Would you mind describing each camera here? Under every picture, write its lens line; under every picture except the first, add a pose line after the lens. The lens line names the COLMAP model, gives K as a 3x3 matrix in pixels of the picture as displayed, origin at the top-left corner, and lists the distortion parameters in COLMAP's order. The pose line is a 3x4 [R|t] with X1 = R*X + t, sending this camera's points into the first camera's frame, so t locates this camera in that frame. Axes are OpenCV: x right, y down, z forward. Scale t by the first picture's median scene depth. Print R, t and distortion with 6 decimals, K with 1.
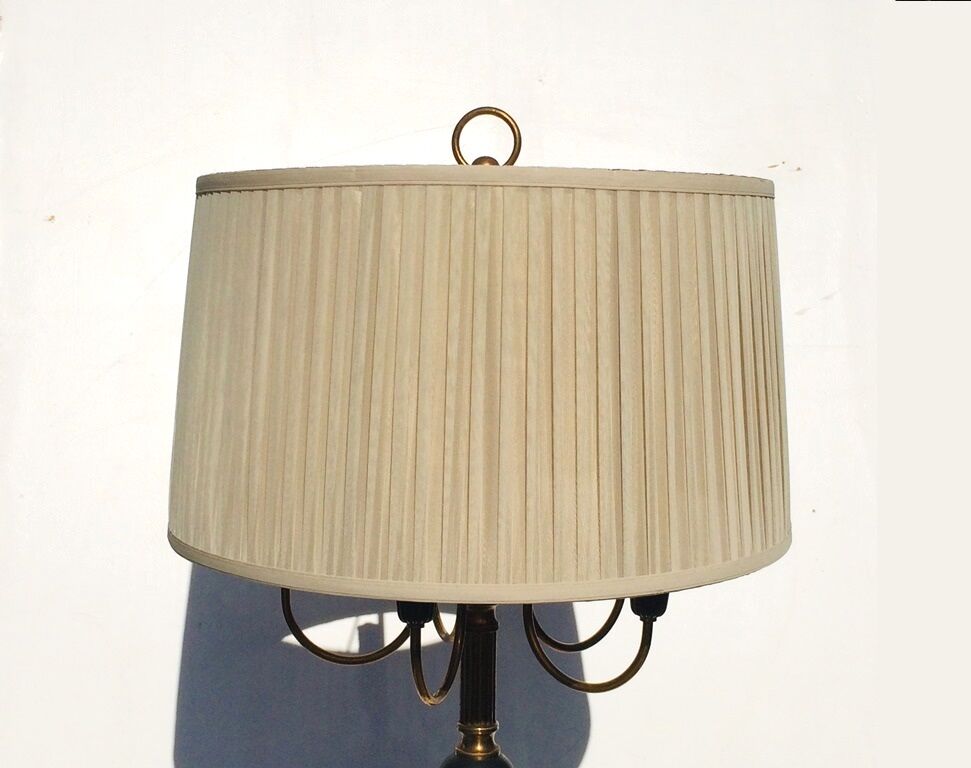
lens RADIAL K [[1384.2, 0, 499.3], [0, 1384.2, 383.1], [0, 0, 1]] dist [0.002443, -0.011022]
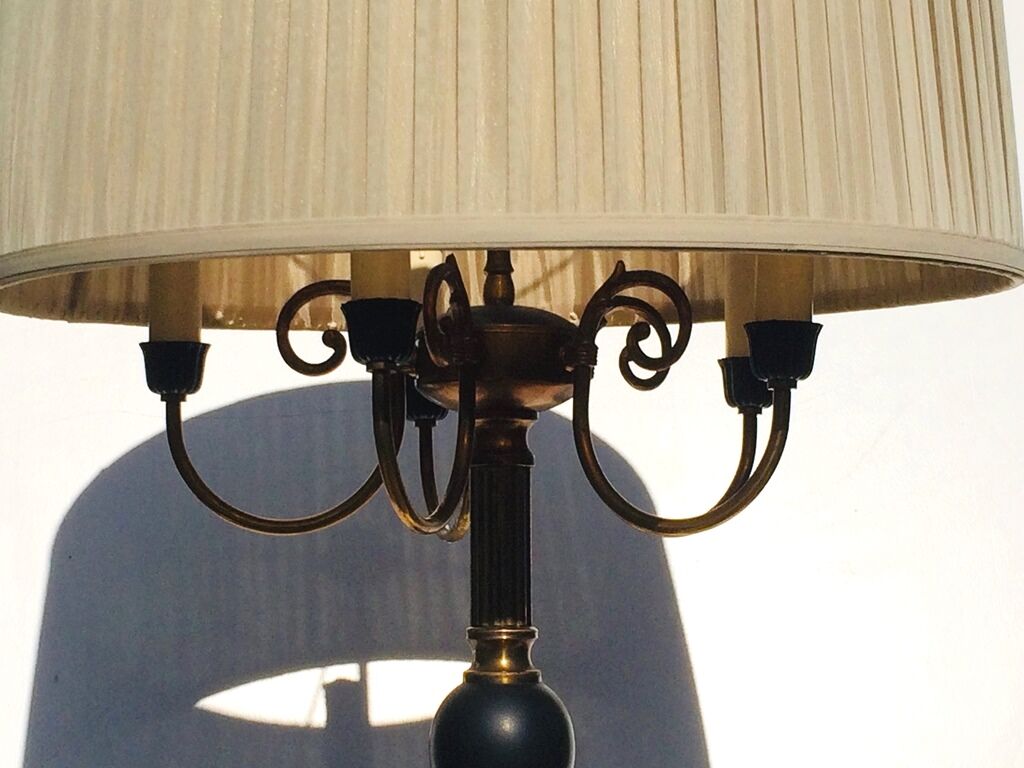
lens RADIAL K [[2217.4, 0, 512.0], [0, 2217.4, 384.0], [0, 0, 1]] dist [0.019485, 0.691582]
pose [[0.998913, -0.025165, -0.039246, 0.032094], [0.019078, 0.988742, -0.148408, 0.326164], [0.042539, 0.147498, 0.988147, 0.073988]]
